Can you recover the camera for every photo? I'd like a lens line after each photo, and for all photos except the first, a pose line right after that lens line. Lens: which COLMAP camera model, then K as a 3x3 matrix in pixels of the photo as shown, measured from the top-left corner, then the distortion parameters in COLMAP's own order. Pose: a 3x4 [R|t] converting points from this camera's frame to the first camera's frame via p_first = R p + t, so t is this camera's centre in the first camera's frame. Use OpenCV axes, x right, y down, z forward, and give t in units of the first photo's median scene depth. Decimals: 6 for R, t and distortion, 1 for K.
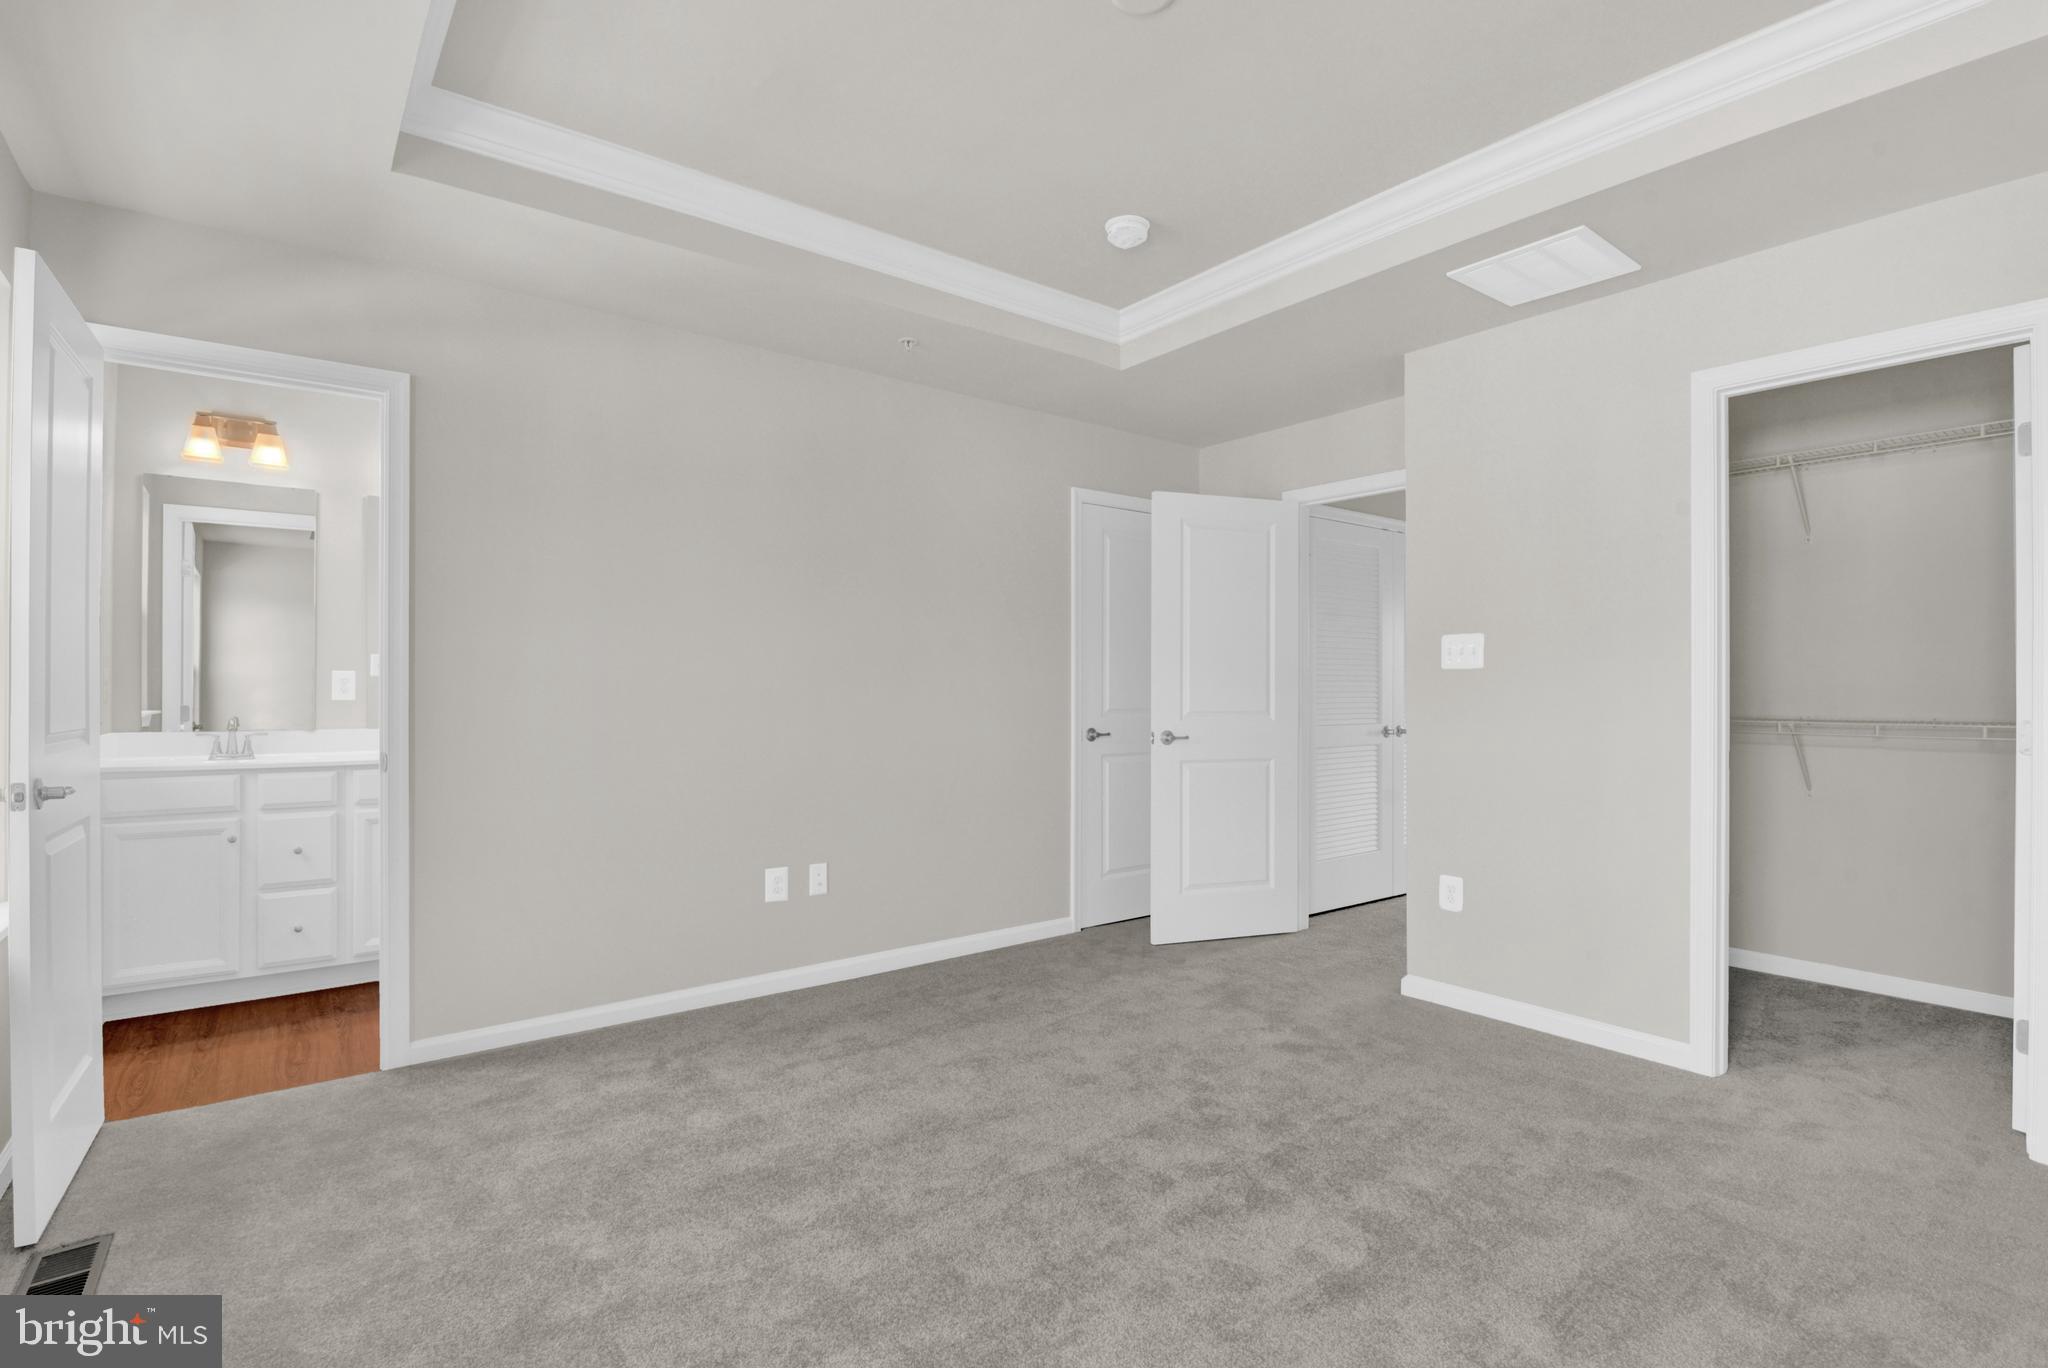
lens RADIAL K [[967.4, 0, 1024.0], [0, 967.4, 684.0], [0, 0, 1]] dist [-0.012895, -0.000053]
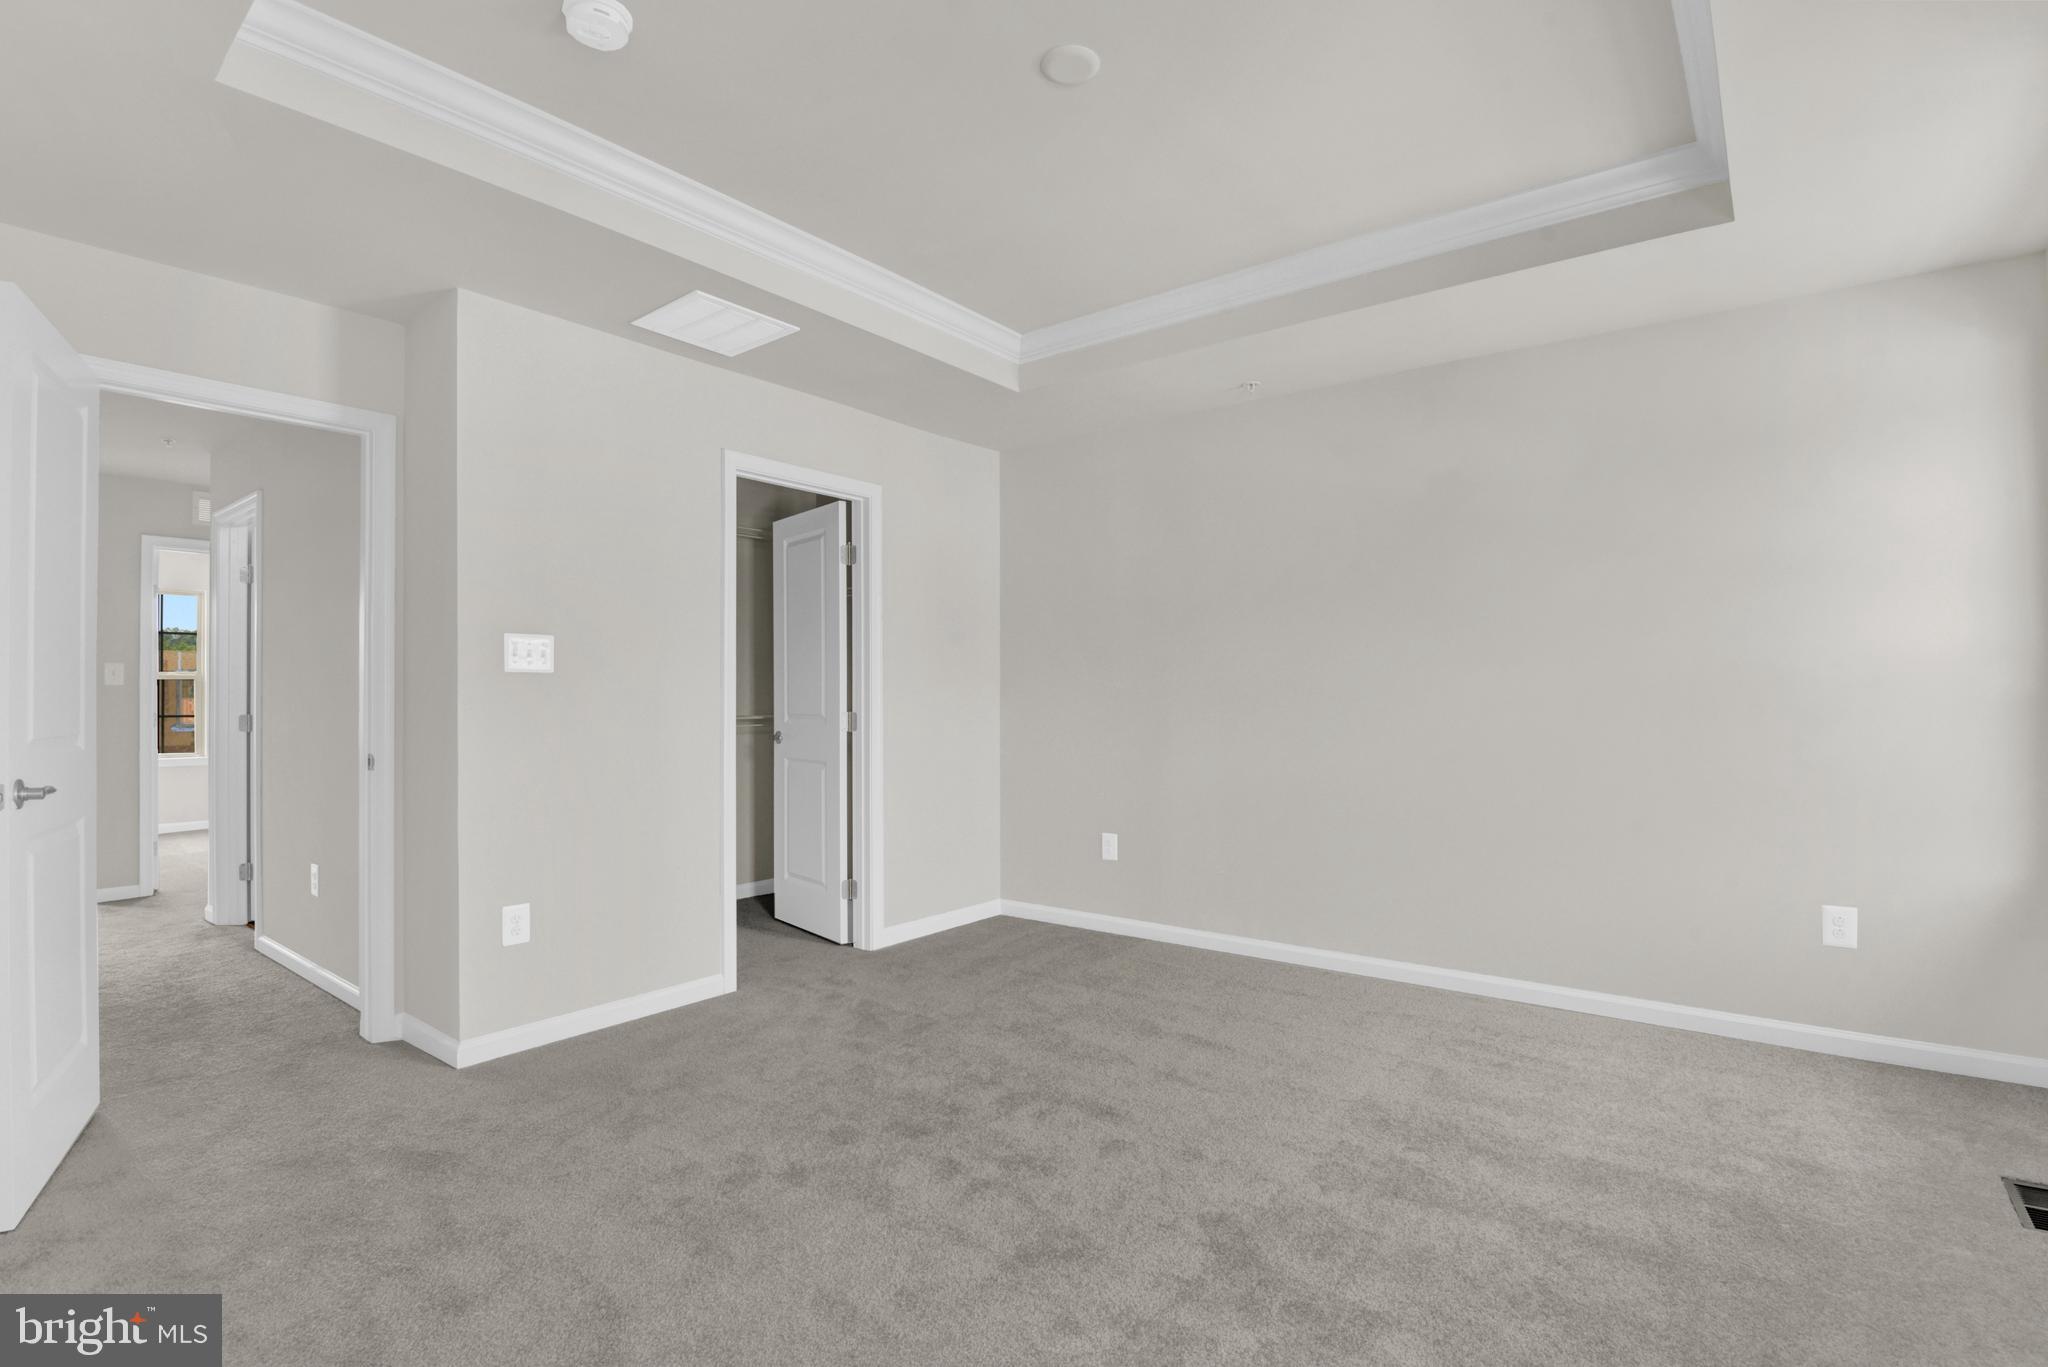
lens RADIAL K [[967.4, 0, 1024.0], [0, 967.4, 683.5], [0, 0, 1]] dist [-0.012895, -0.000053]
pose [[-0.241557, 0.010808, 0.970327, -0.650683], [-0.002026, 0.999930, -0.011642, 0.005047], [-0.970385, -0.004779, -0.241518, 0.924719]]
